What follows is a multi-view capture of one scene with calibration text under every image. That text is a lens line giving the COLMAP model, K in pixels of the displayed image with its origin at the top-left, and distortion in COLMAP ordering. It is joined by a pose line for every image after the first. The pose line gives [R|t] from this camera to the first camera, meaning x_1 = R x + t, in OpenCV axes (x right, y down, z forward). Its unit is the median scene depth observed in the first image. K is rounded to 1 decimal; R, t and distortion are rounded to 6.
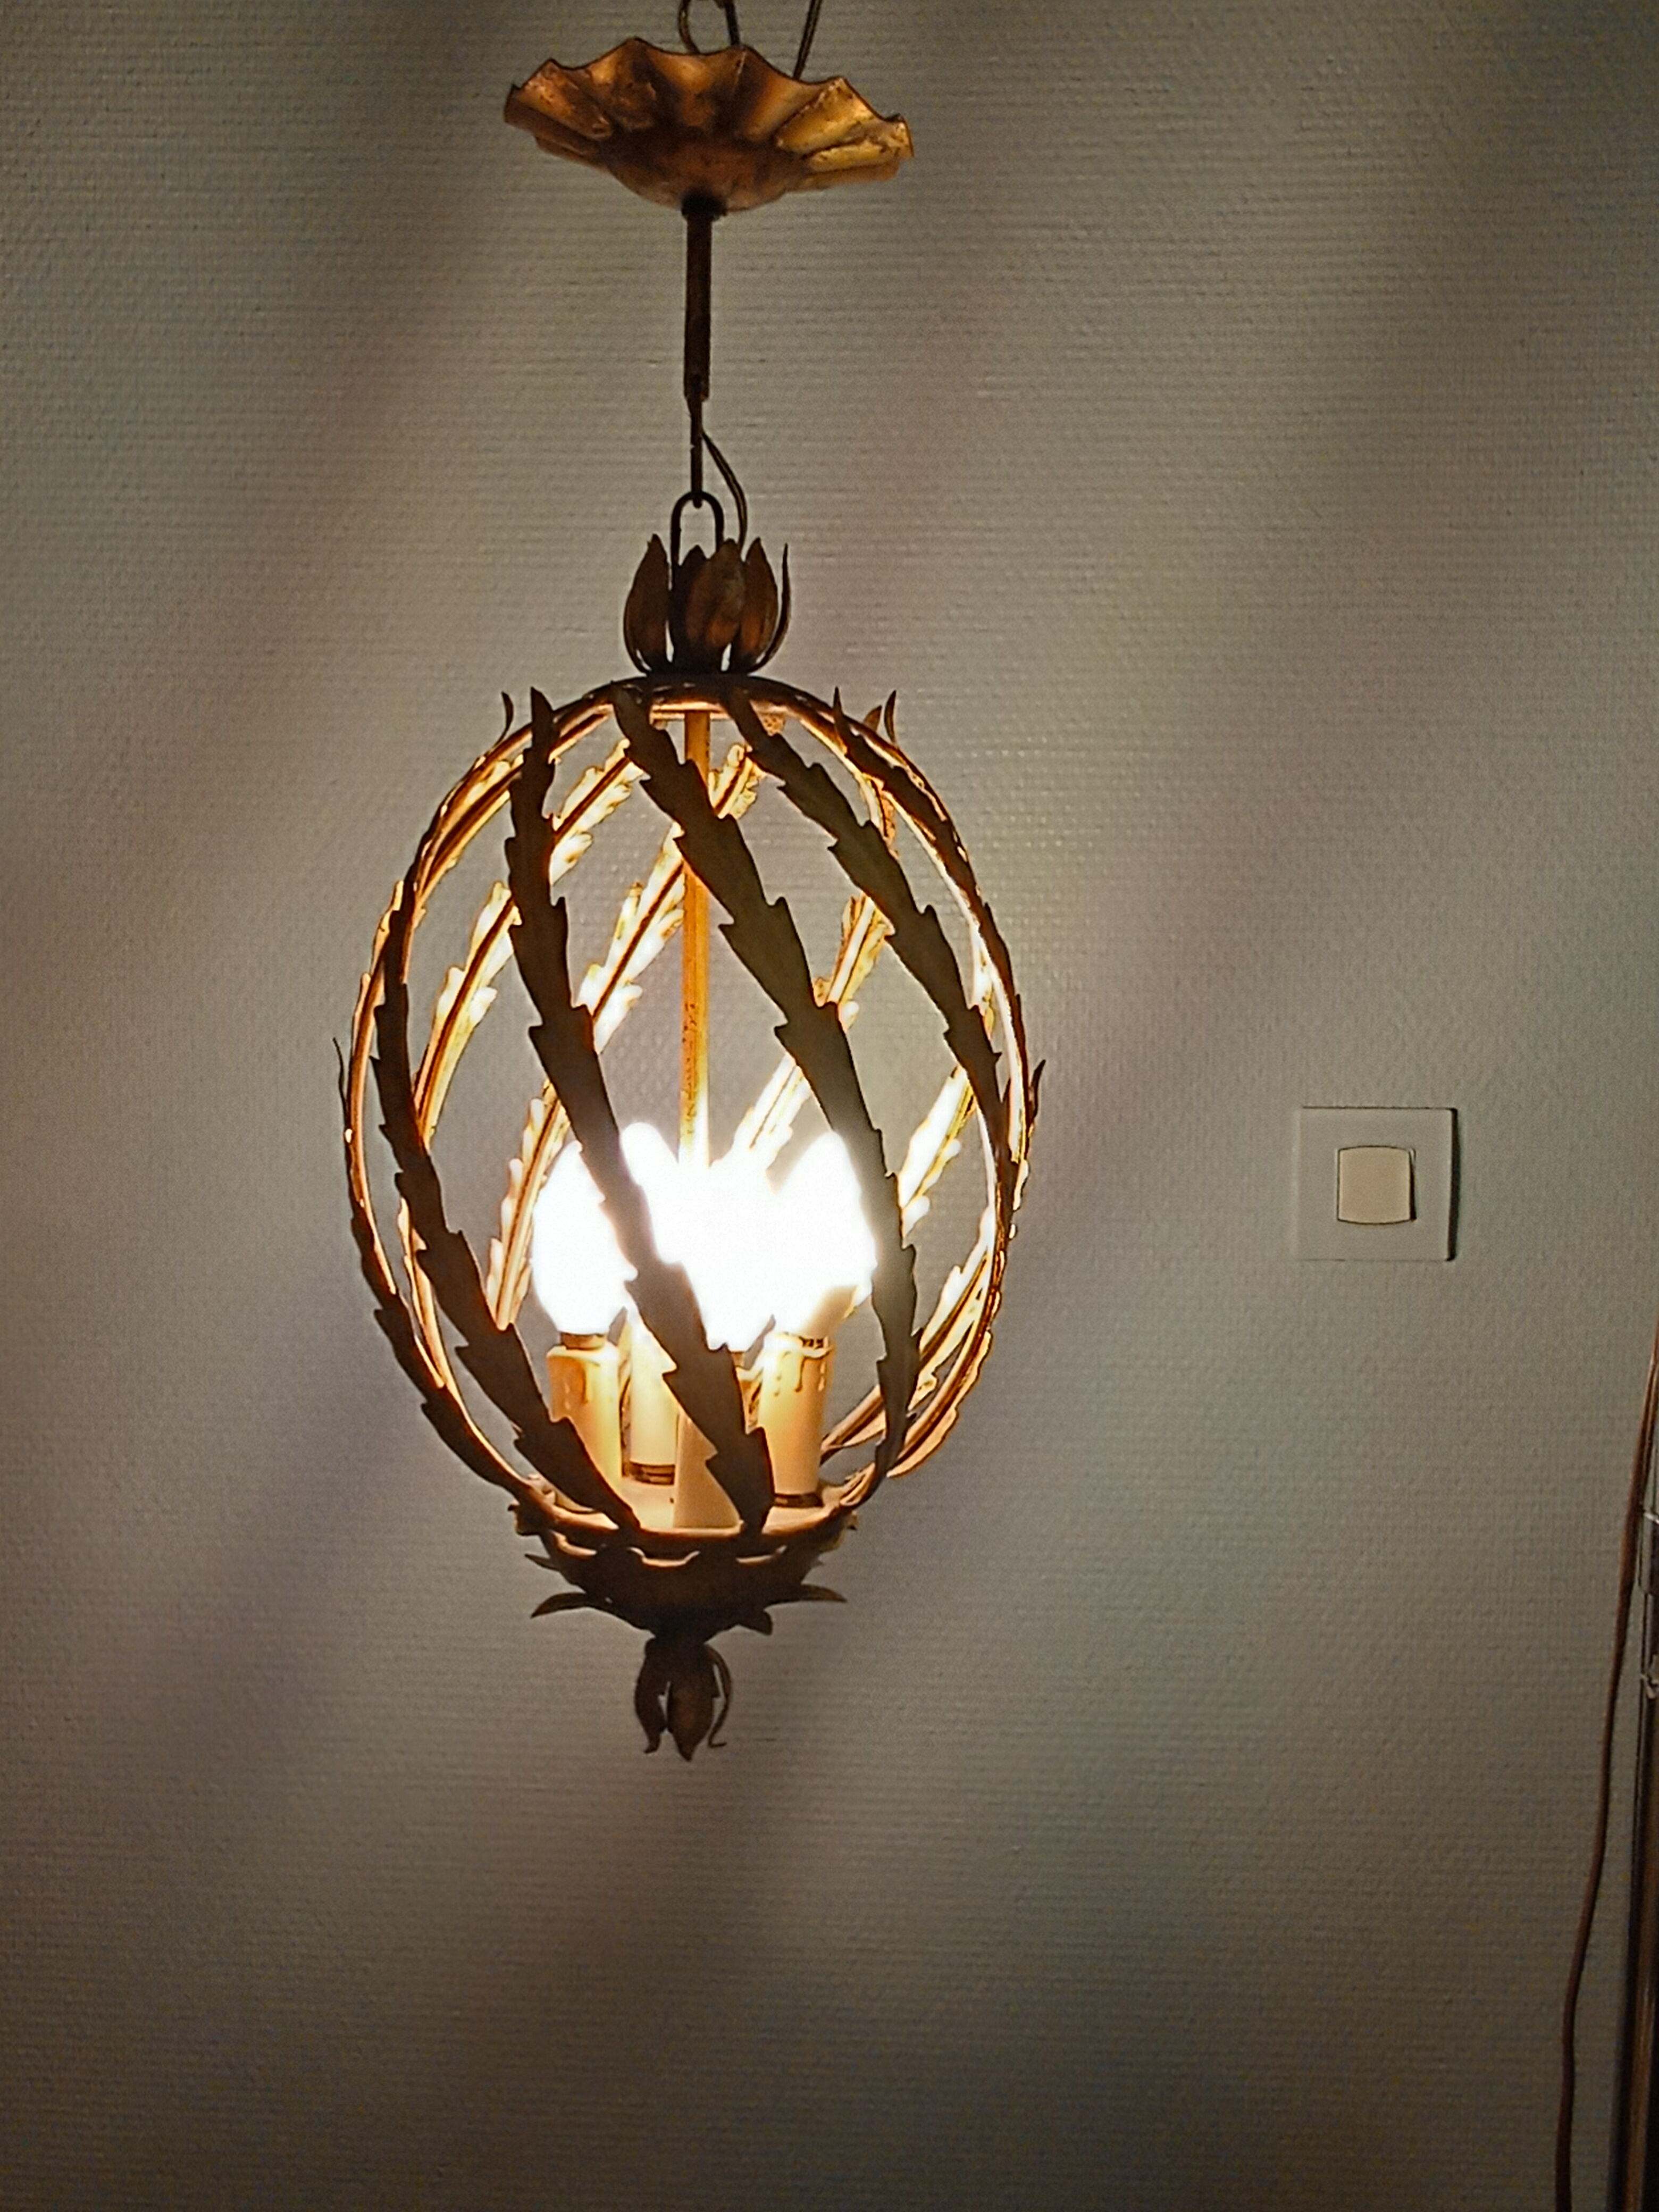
lens RADIAL K [[2350.6, 0, 829.5], [0, 2350.6, 1106.0], [0, 0, 1]] dist [-0.019716, -0.007048]
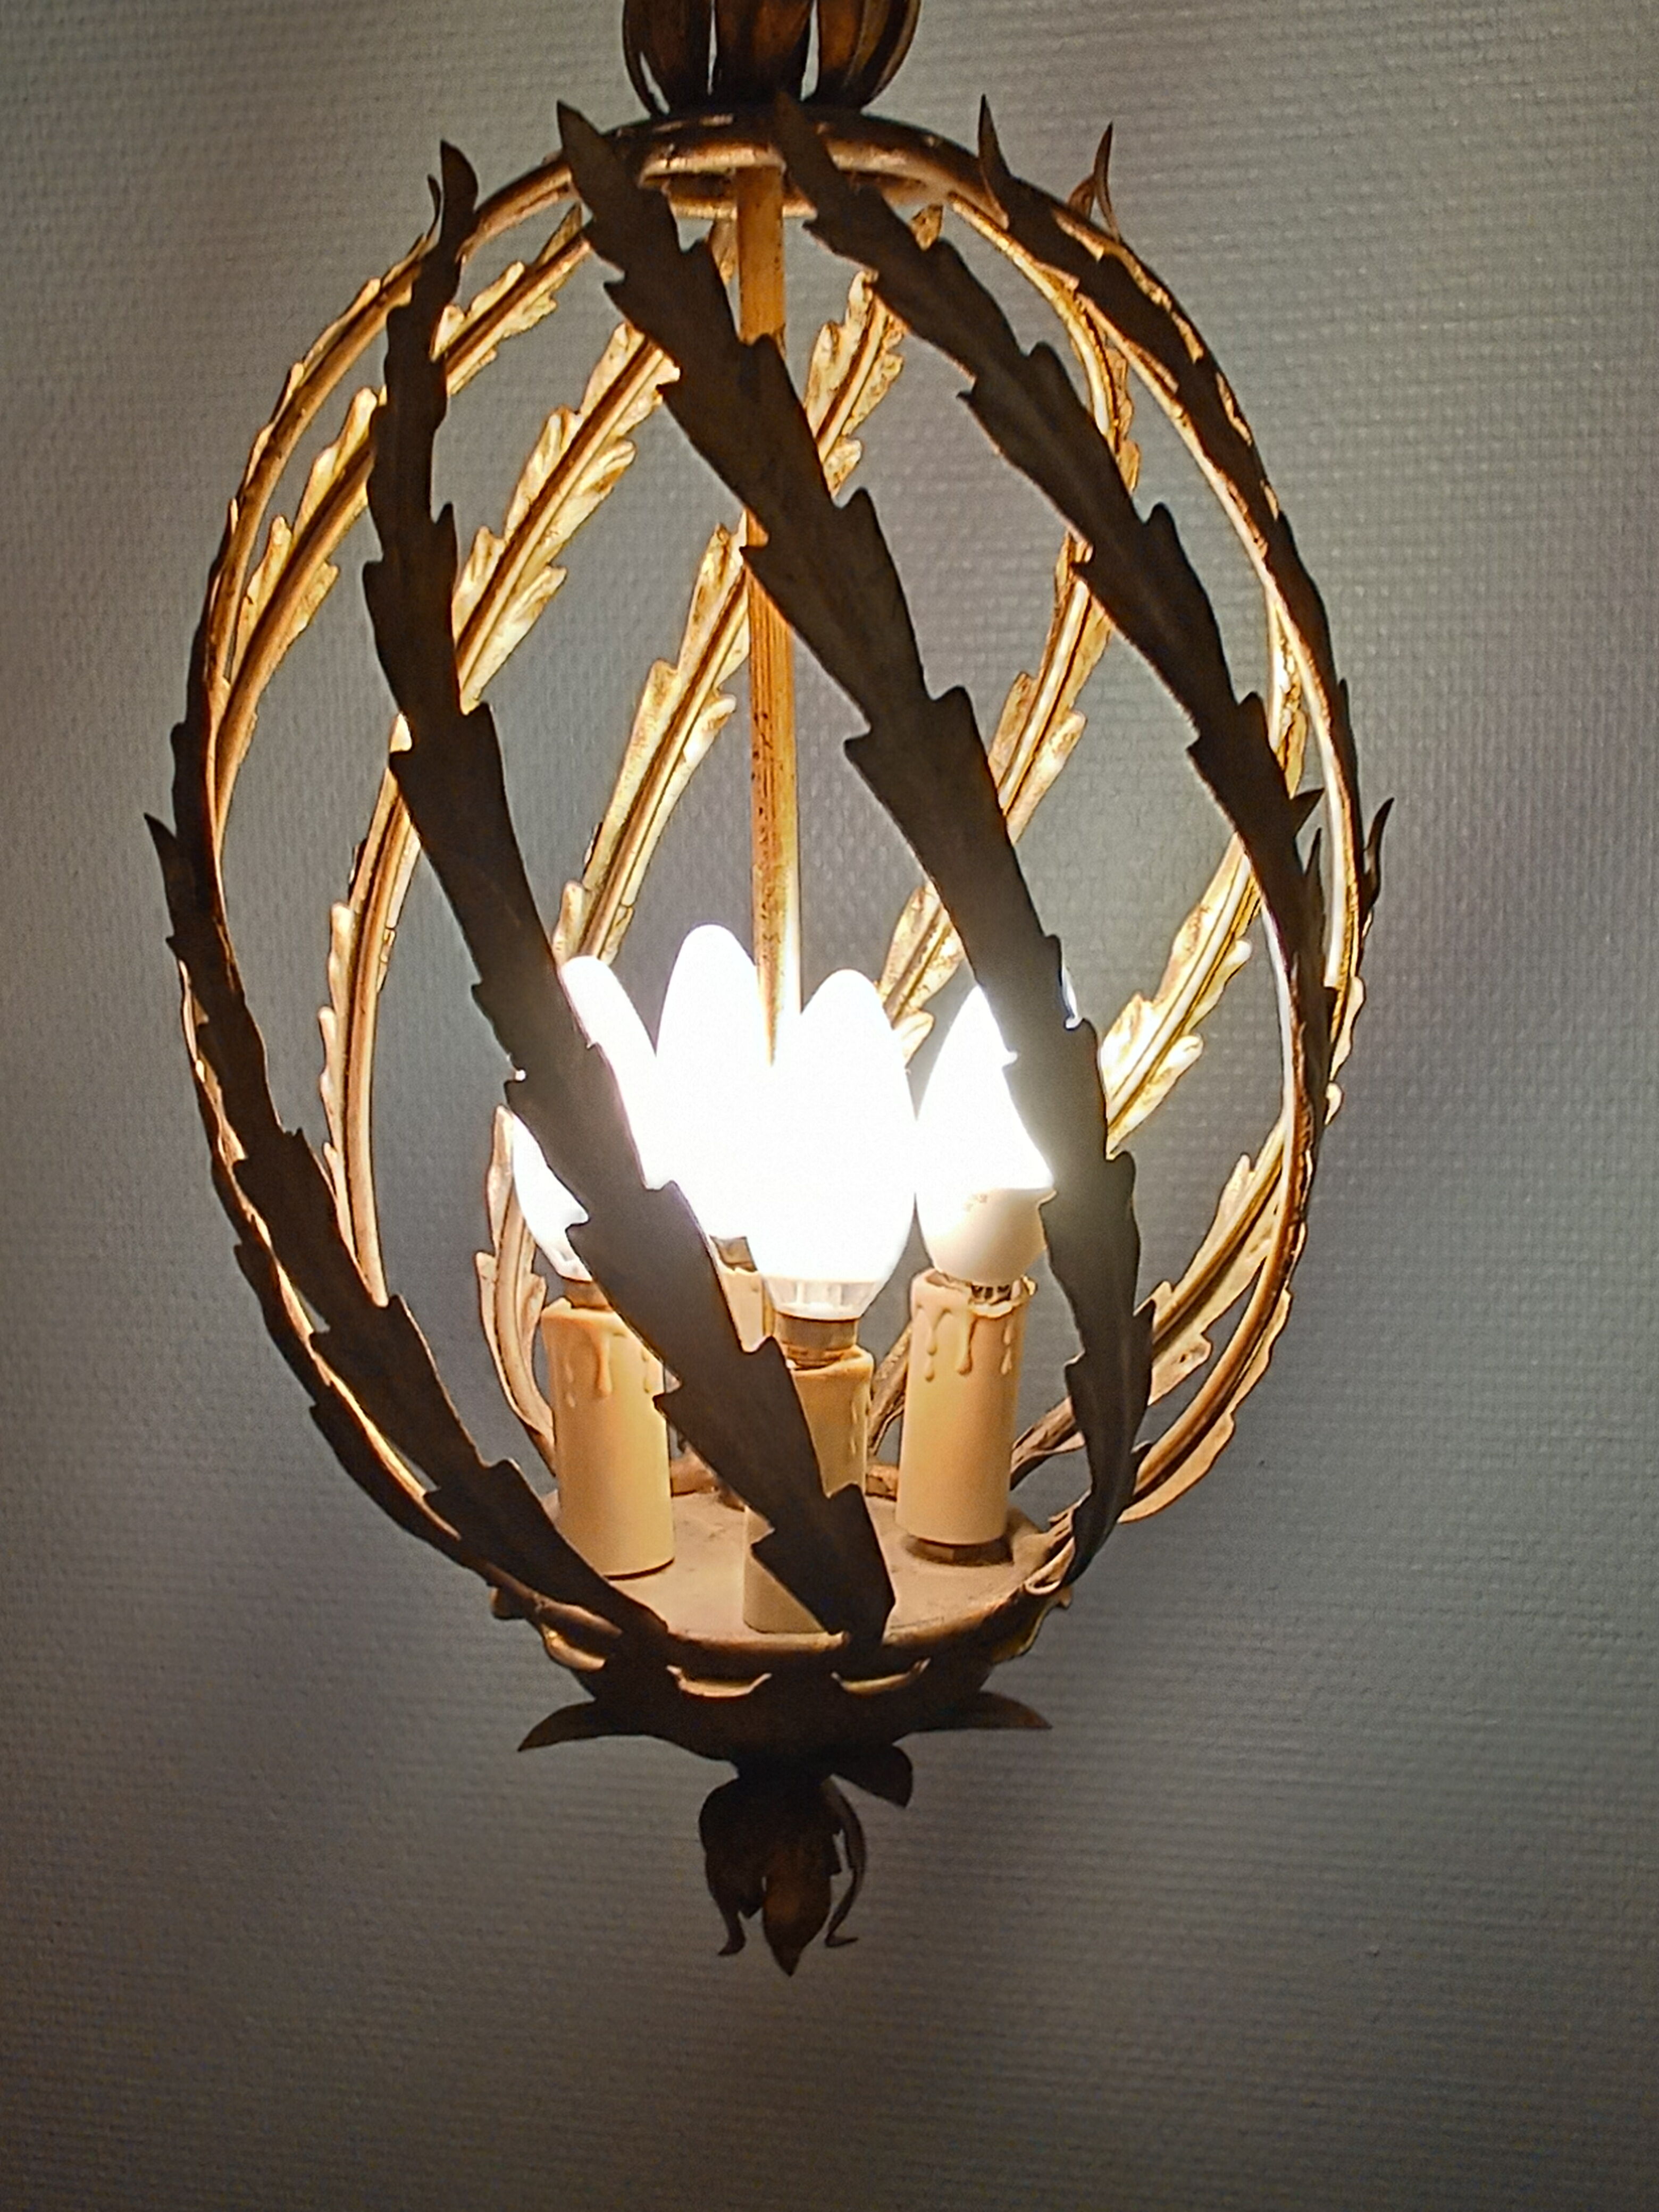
lens RADIAL K [[2350.6, 0, 829.5], [0, 2350.6, 1106.0], [0, 0, 1]] dist [-0.019716, -0.007048]
pose [[0.986269, -0.006023, -0.165034, 0.051407], [0.022624, 0.994841, 0.098895, -0.005004], [0.163587, -0.101270, 0.981317, 0.427534]]
